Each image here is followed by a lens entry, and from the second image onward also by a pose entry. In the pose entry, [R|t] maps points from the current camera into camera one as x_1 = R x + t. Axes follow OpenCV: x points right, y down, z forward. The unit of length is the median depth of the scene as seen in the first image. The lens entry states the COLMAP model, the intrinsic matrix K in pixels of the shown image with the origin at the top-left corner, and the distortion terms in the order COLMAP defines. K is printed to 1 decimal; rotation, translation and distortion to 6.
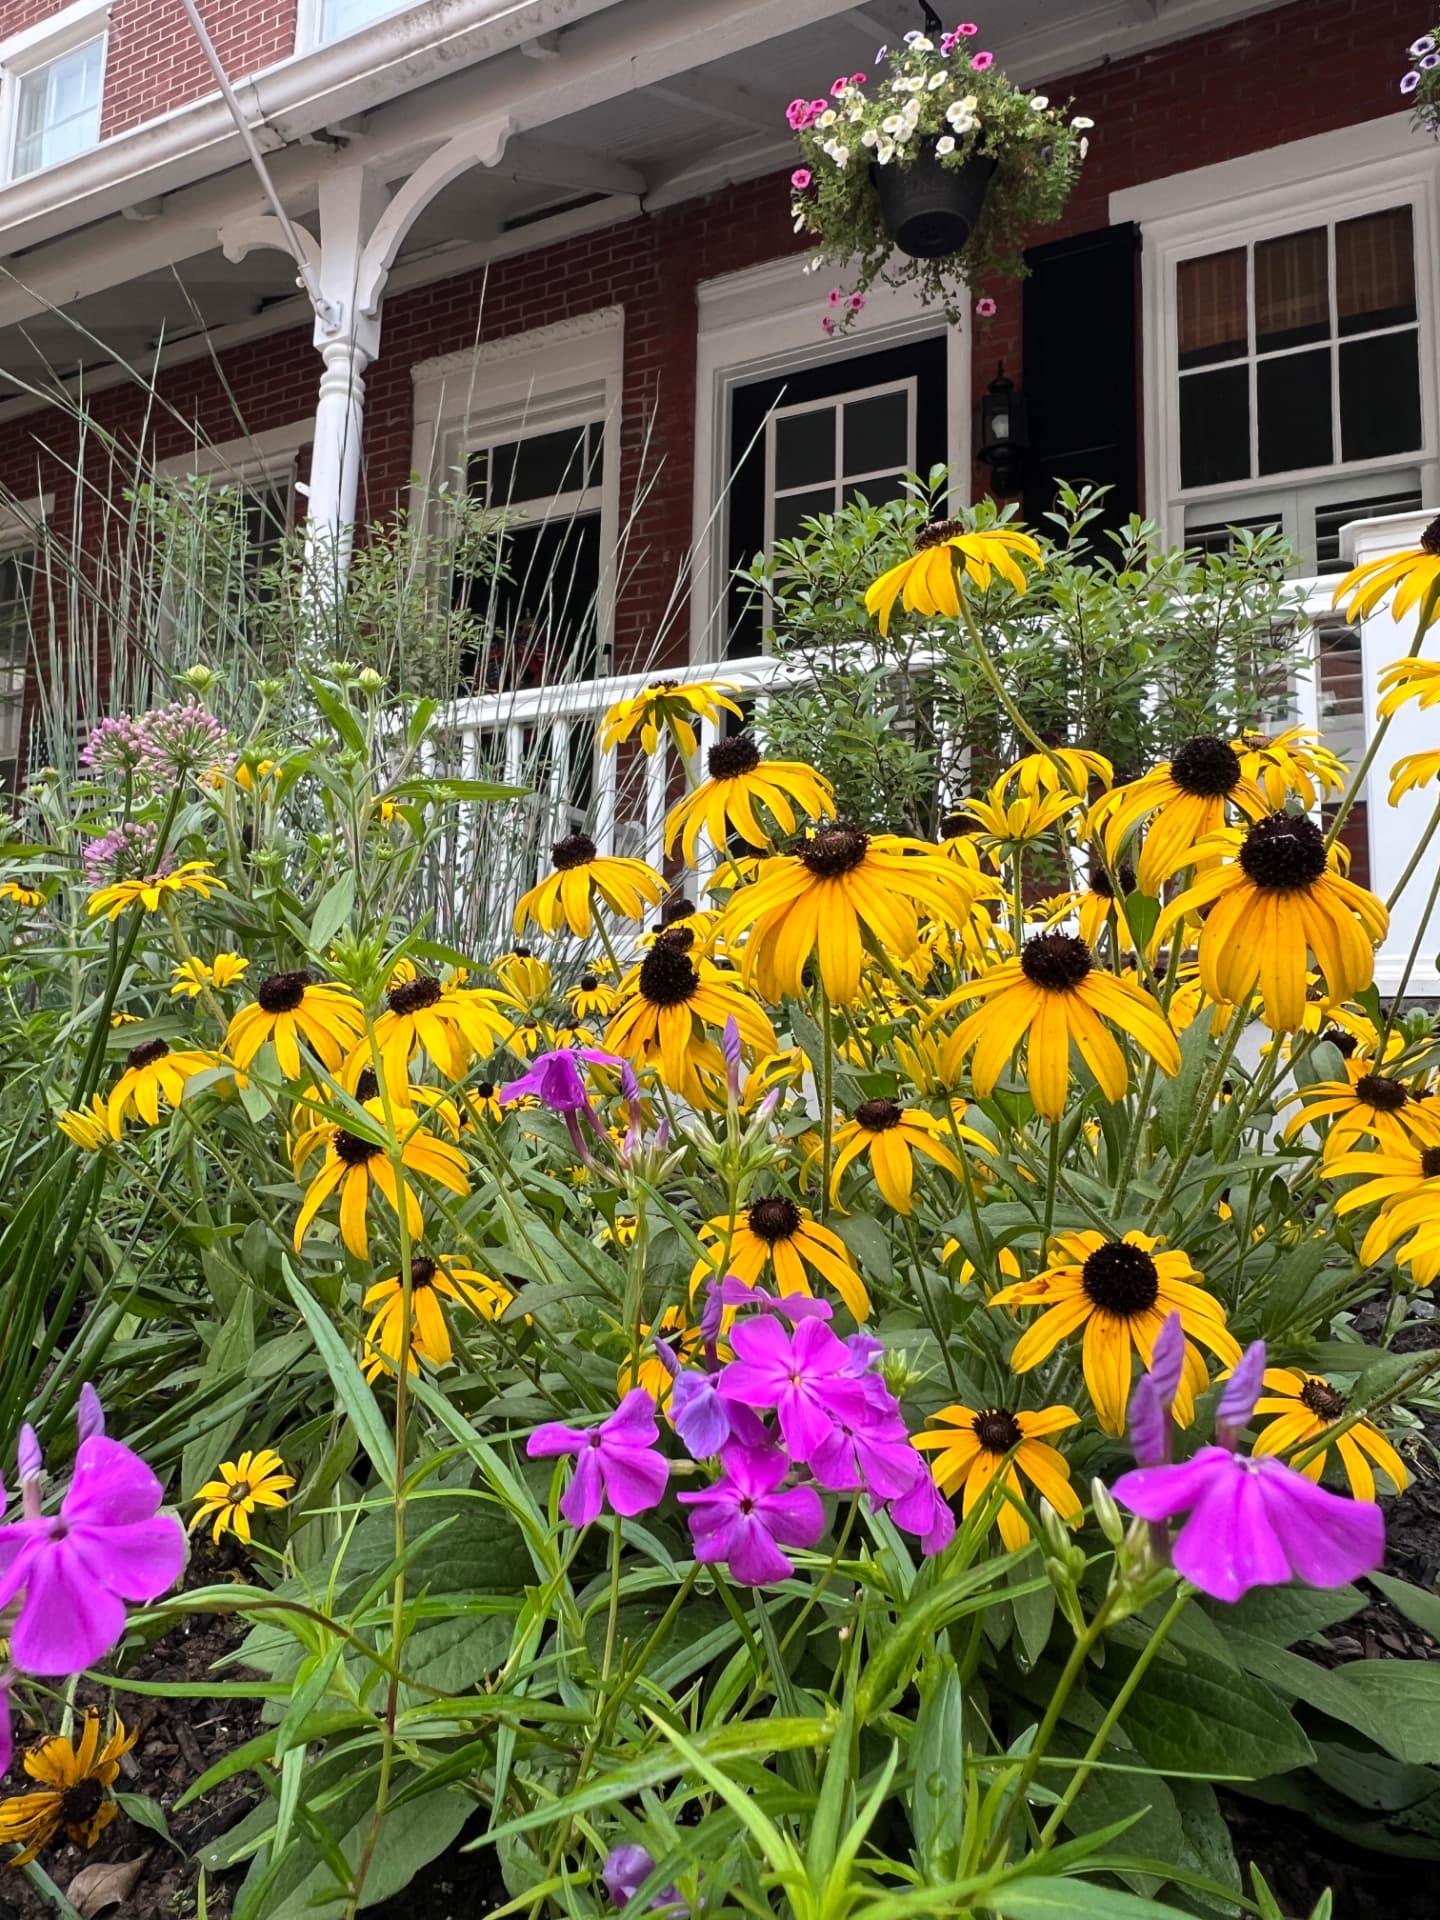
lens RADIAL K [[1452.4, 0, 741.5], [0, 1452.4, 957.5], [0, 0, 1]] dist [-0.000971, -0.001909]
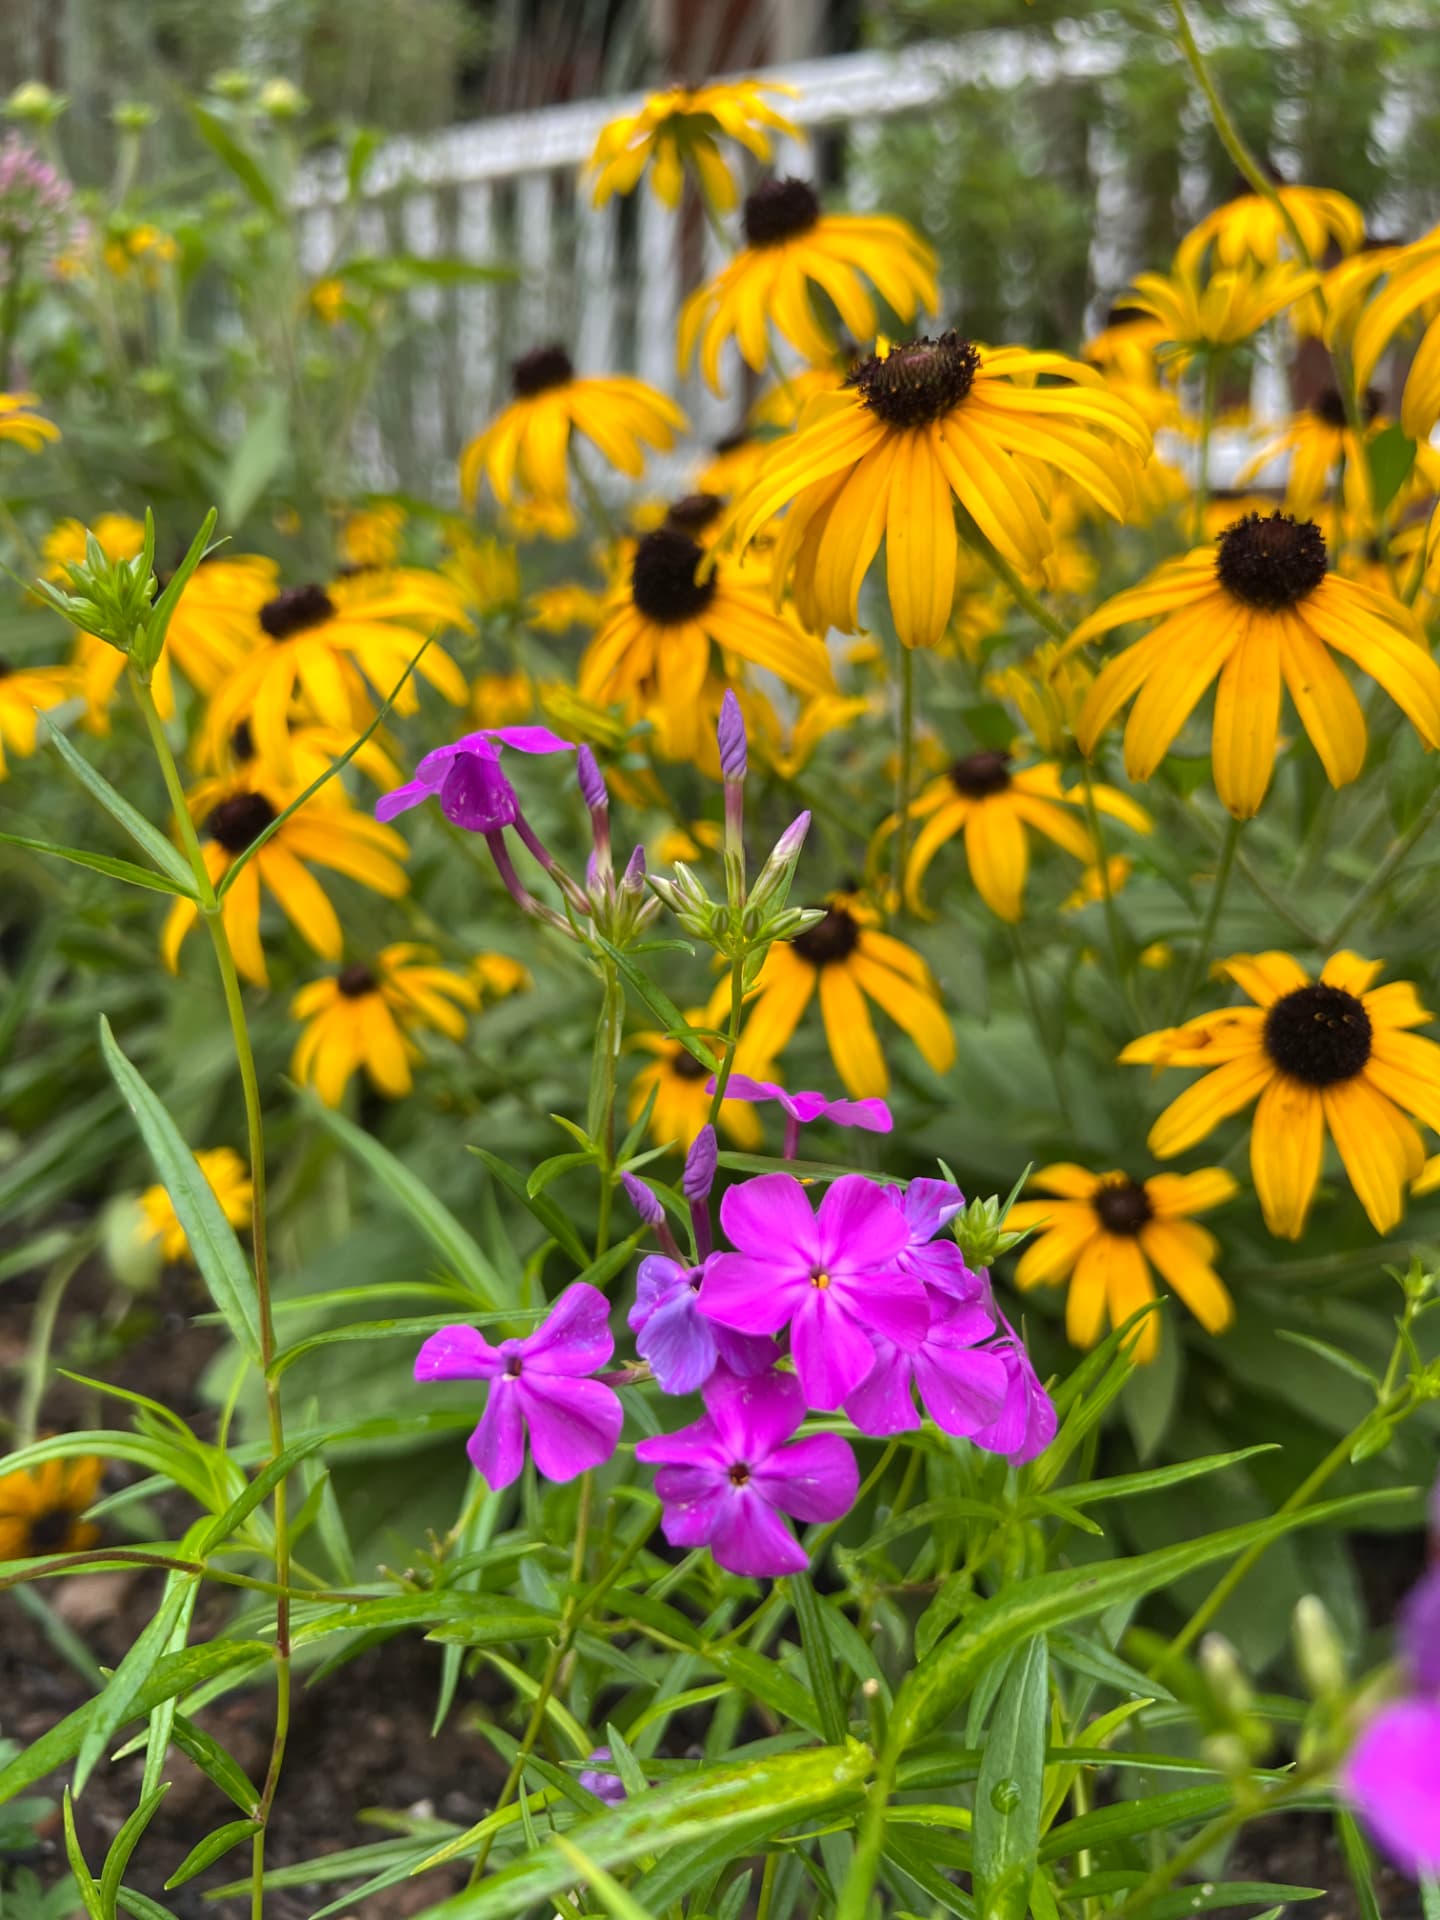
lens RADIAL K [[1452.4, 0, 741.5], [0, 1452.4, 957.5], [0, 0, 1]] dist [-0.000971, -0.001909]
pose [[0.996905, 0.017727, -0.076588, 0.036224], [0.008436, 0.944494, 0.328422, -0.043328], [0.078159, -0.328051, 0.941421, 0.322232]]
